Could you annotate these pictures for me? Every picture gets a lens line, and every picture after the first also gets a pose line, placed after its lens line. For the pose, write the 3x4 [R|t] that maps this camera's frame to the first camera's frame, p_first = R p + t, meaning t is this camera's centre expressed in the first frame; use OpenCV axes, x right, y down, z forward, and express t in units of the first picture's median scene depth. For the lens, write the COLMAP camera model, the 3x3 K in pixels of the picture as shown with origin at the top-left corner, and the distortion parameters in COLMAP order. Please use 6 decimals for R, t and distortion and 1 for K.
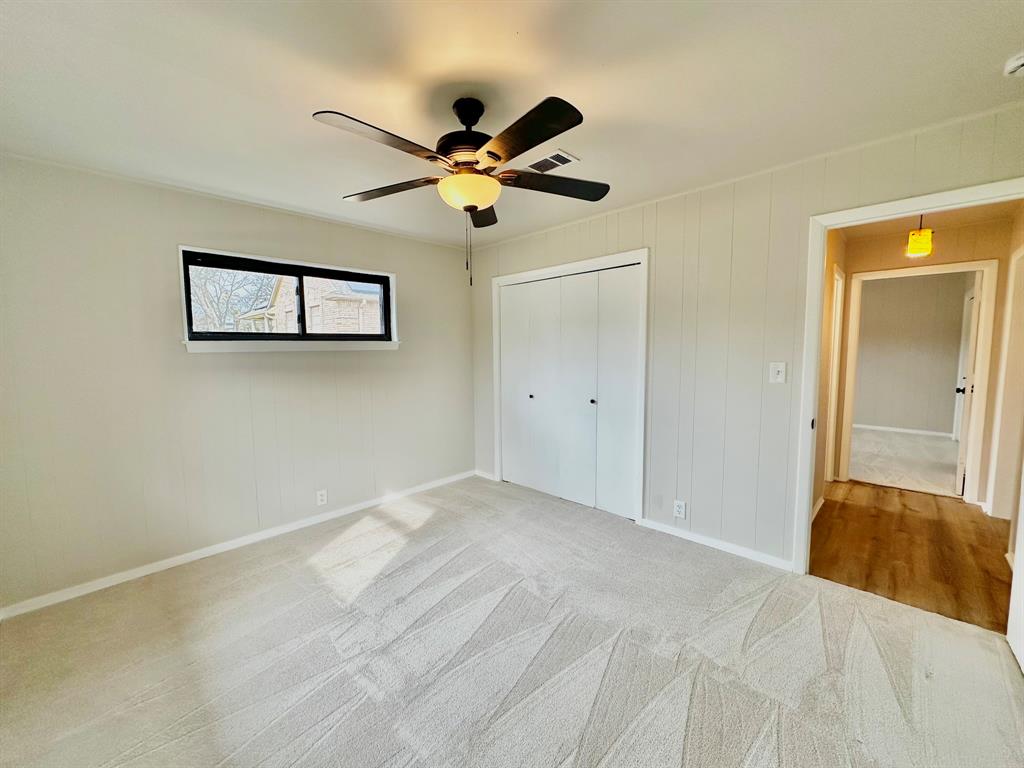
lens RADIAL K [[410.3, 0, 513.1], [0, 410.3, 382.7], [0, 0, 1]] dist [-0.000230, 0.000782]
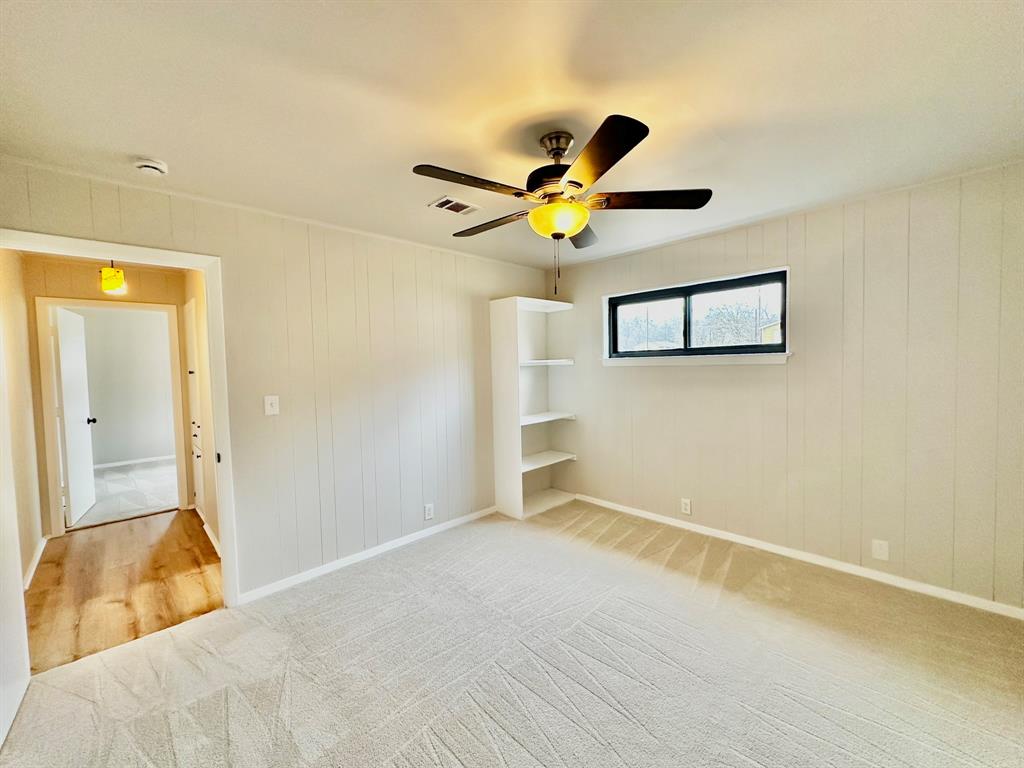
lens RADIAL K [[410.3, 0, 513.1], [0, 410.3, 382.7], [0, 0, 1]] dist [-0.000230, 0.000782]
pose [[-0.040688, 0.053721, -0.997727, 1.452408], [-0.065740, 0.996246, 0.056322, -0.154985], [0.997007, 0.067882, -0.037004, 1.496992]]
